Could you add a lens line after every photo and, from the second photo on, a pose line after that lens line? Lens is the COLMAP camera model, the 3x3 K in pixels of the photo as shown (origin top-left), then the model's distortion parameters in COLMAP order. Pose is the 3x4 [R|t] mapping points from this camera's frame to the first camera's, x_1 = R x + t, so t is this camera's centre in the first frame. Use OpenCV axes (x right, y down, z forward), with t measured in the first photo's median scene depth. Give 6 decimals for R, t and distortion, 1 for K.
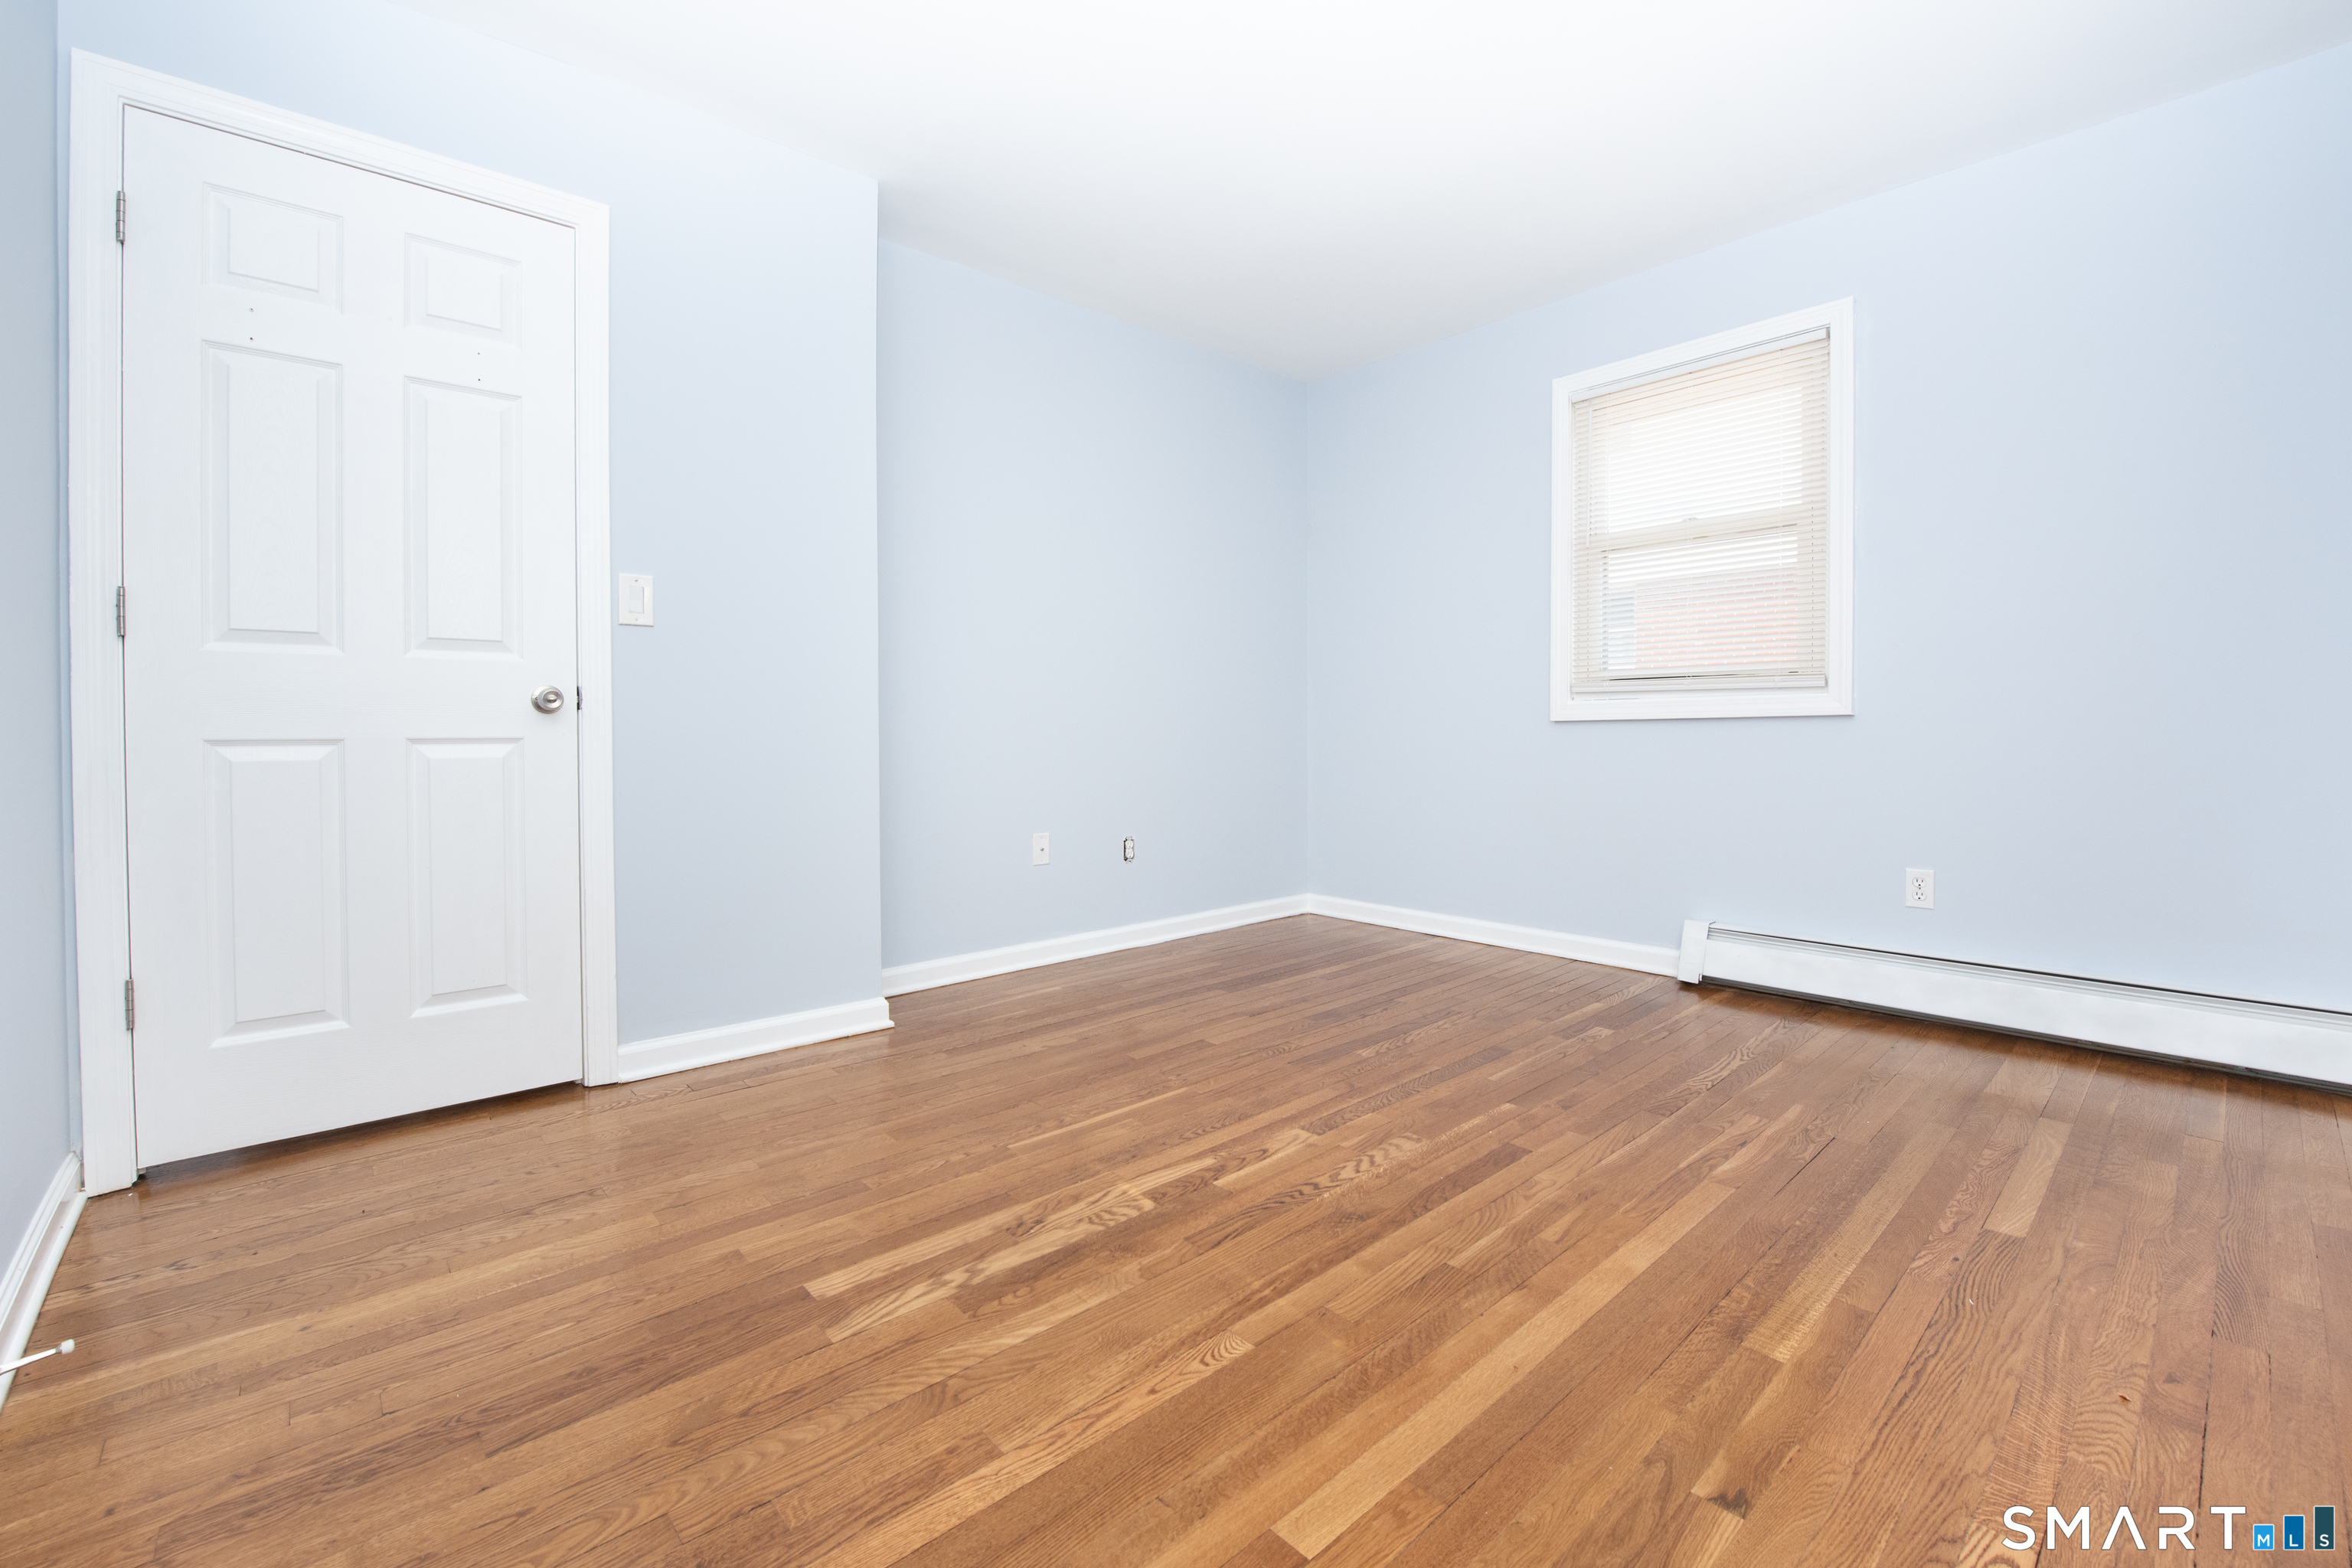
lens RADIAL K [[961.5, 0, 1170.7], [0, 961.5, 737.4], [0, 0, 1]] dist [-0.001855, -0.005653]
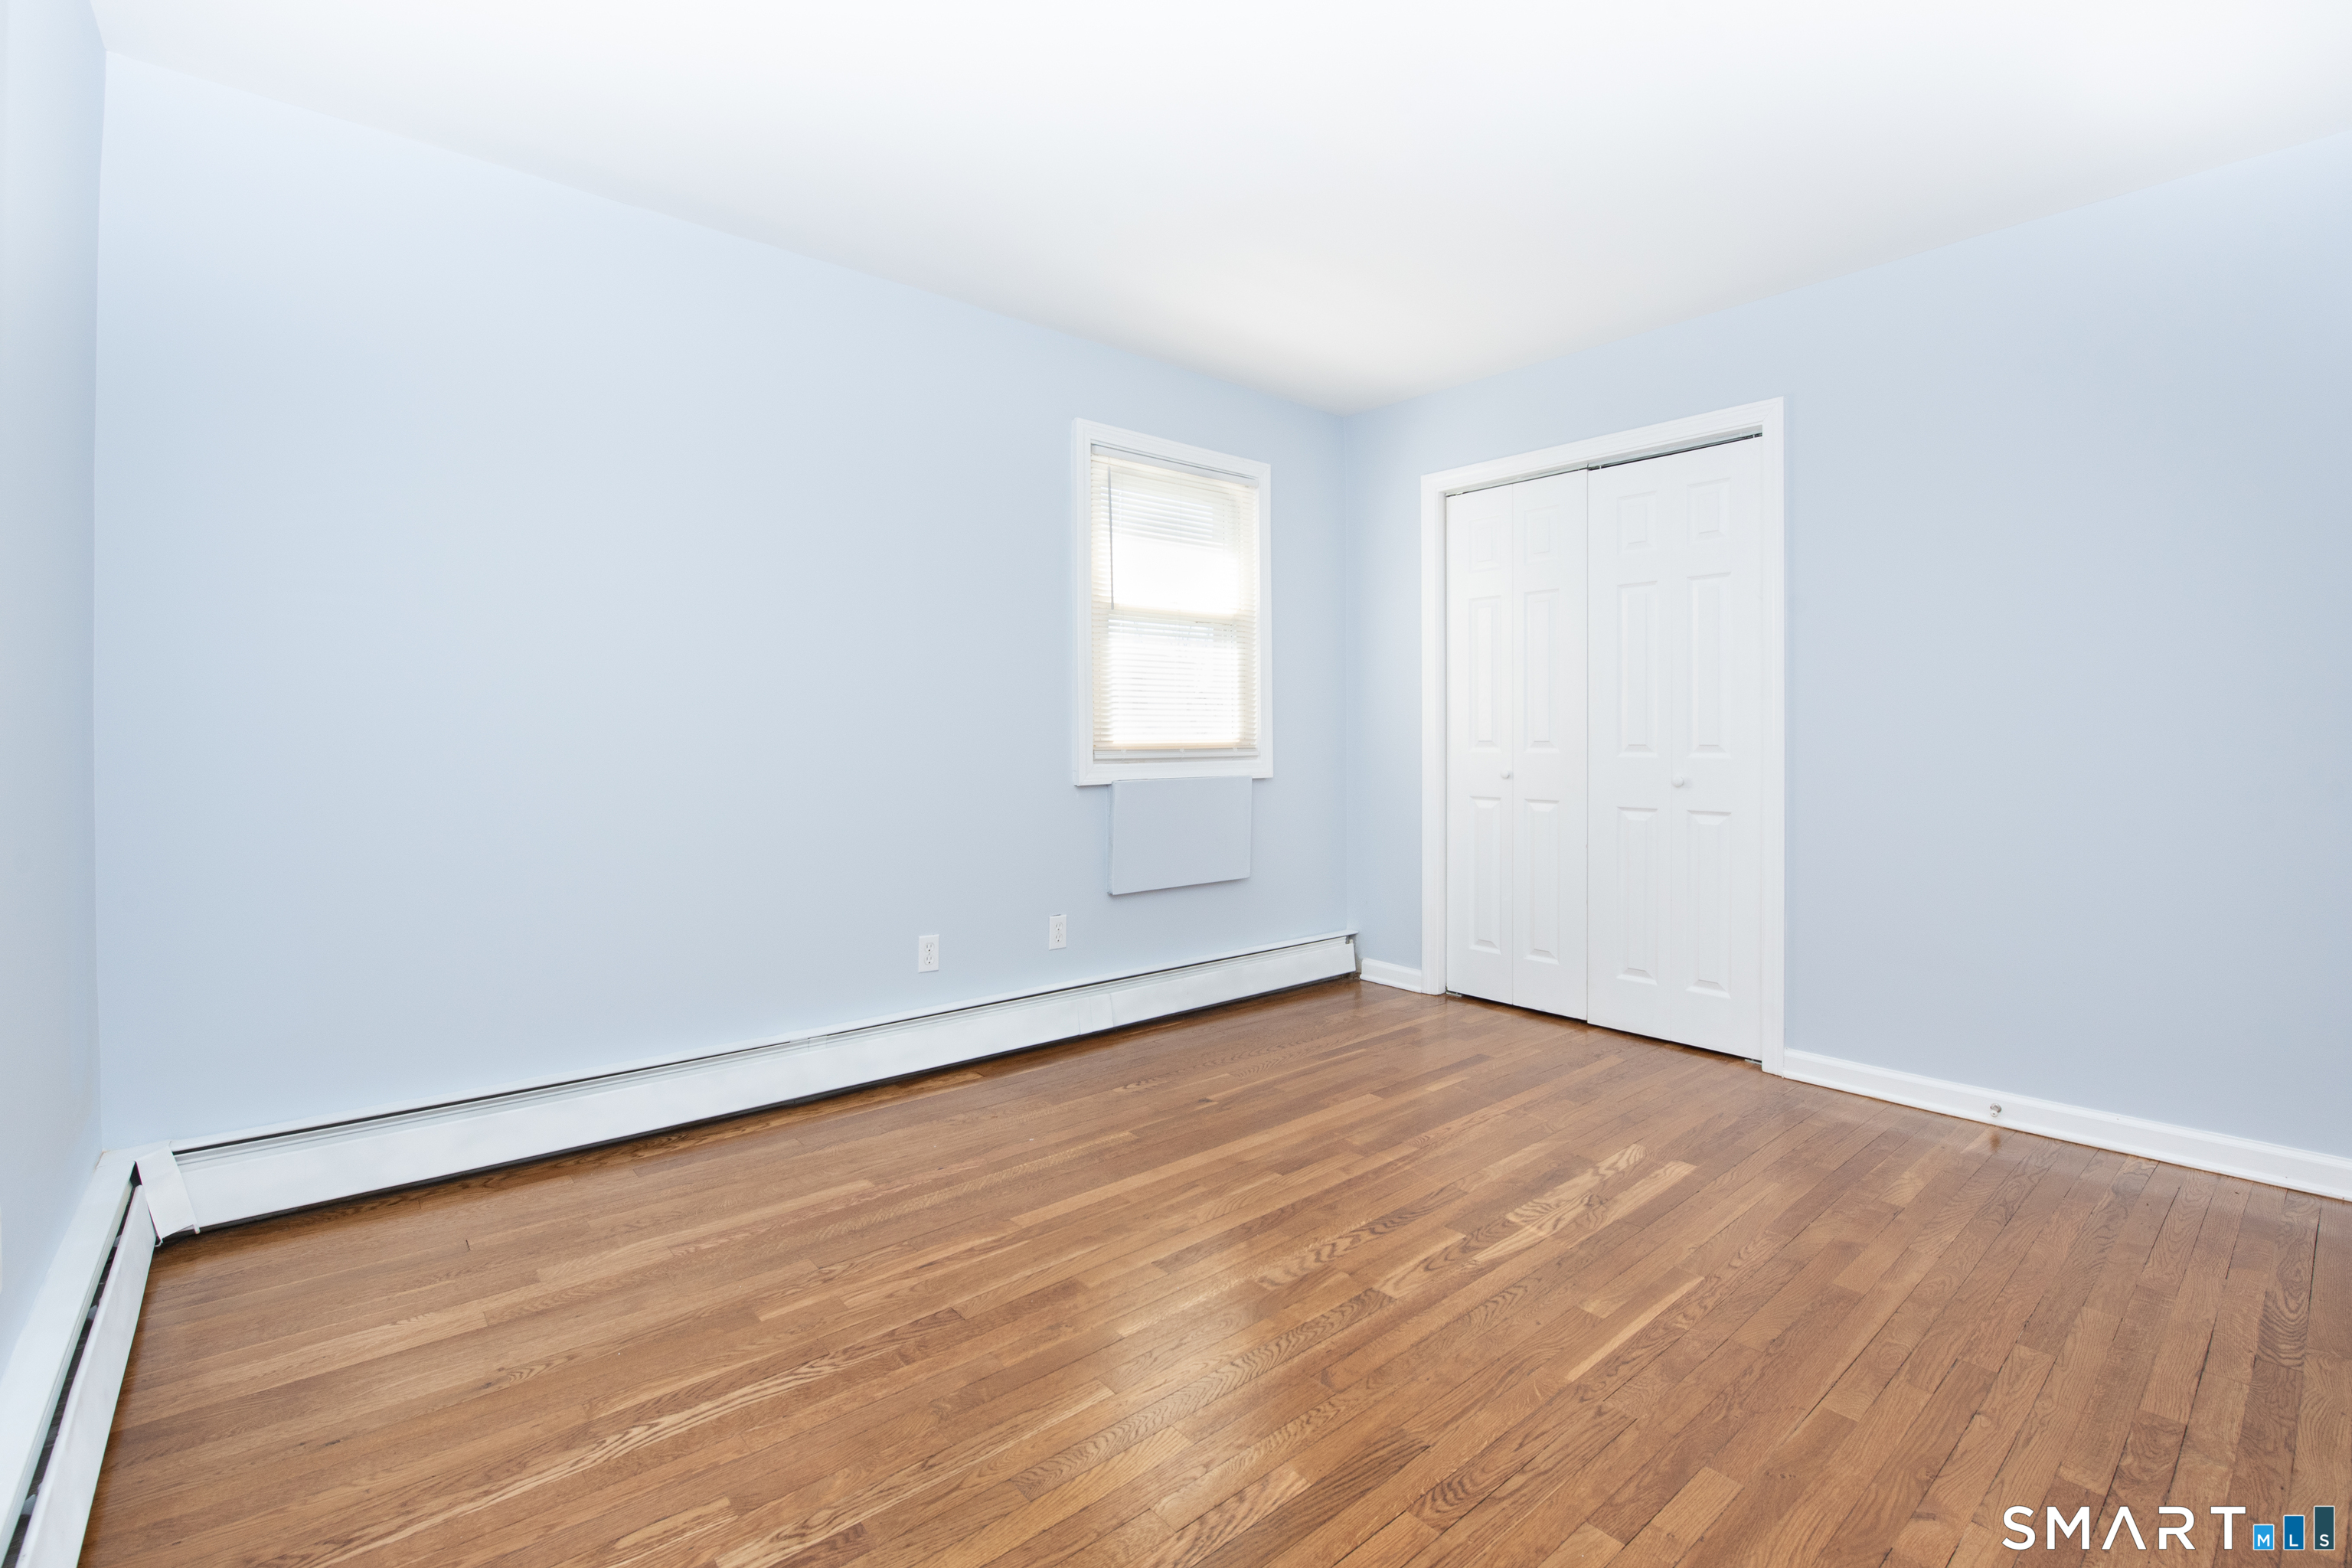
lens RADIAL K [[1053.4, 0, 1202.6], [0, 1053.4, 736.5], [0, 0, 1]] dist [-0.001352, -0.008360]
pose [[-0.999971, 0.000129, -0.007627, 0.357125], [0.000038, 0.999929, 0.011923, -0.123469], [0.007628, 0.011923, -0.999900, 2.208390]]
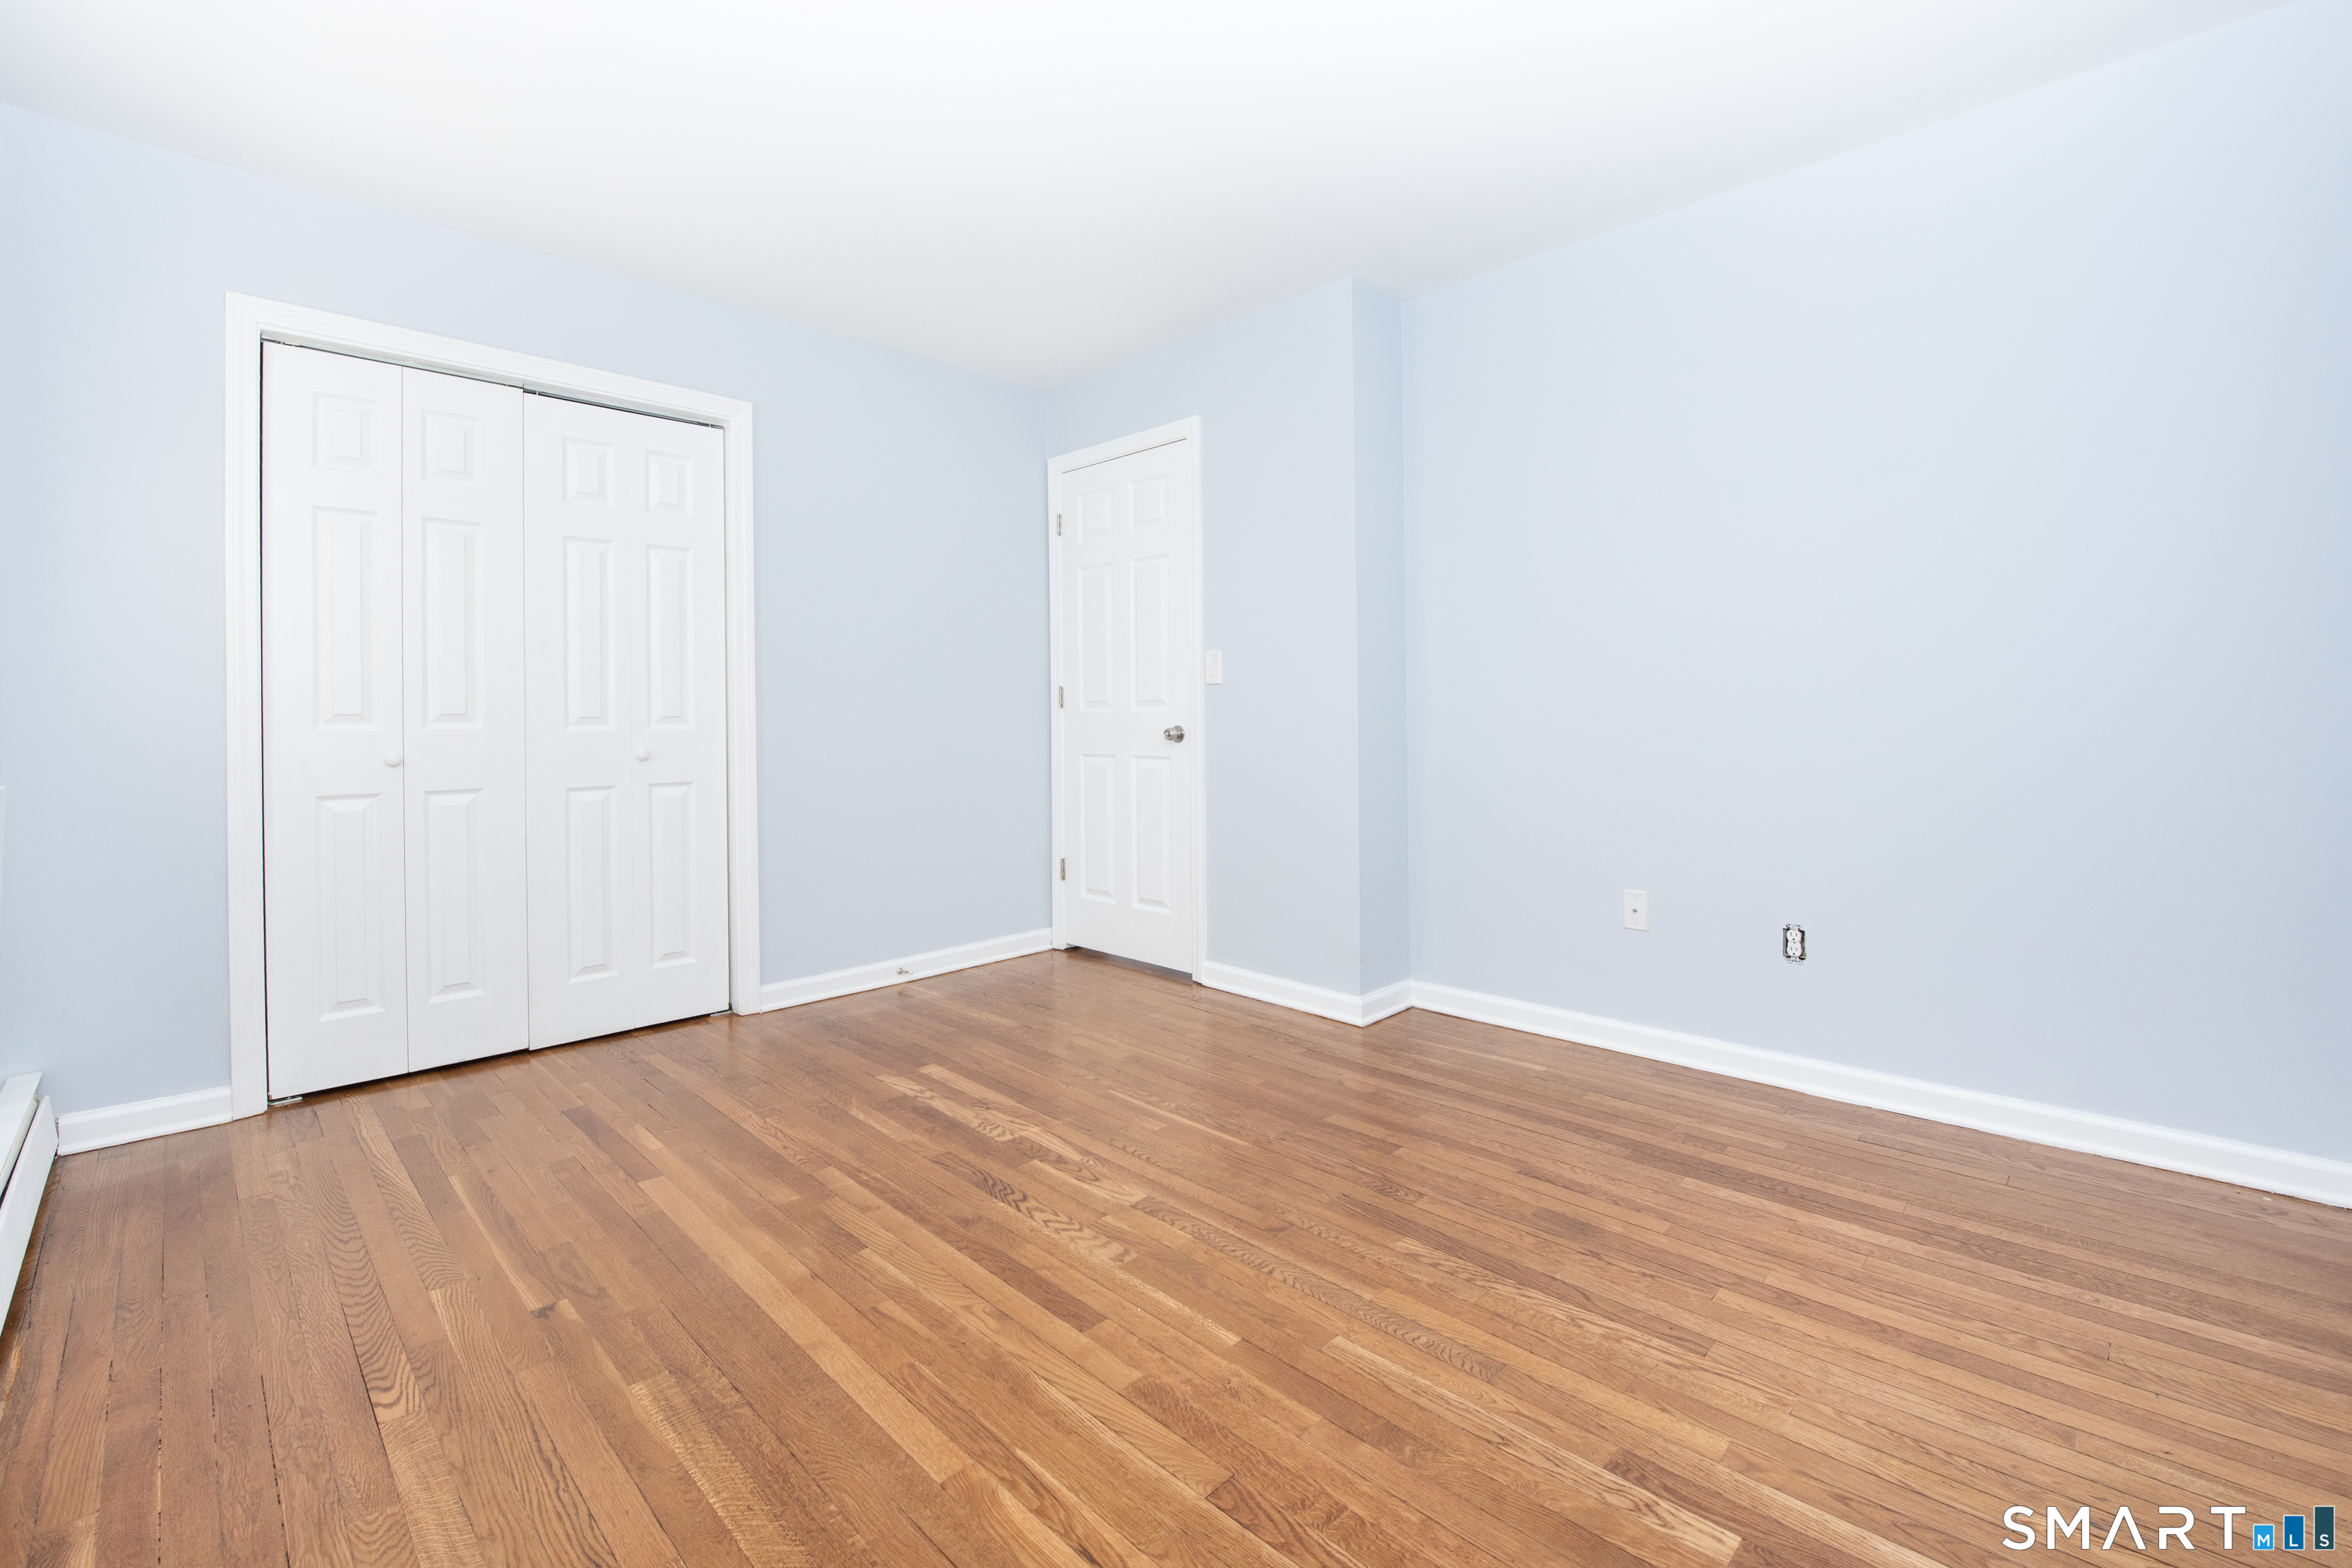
lens RADIAL K [[987.9, 0, 1182.2], [0, 987.9, 714.7], [0, 0, 1]] dist [-0.004261, -0.005743]
pose [[0.076536, -0.002109, -0.997065, 1.286411], [-0.002068, 0.999995, -0.002274, -0.086552], [0.997065, 0.002236, 0.076531, 1.092262]]
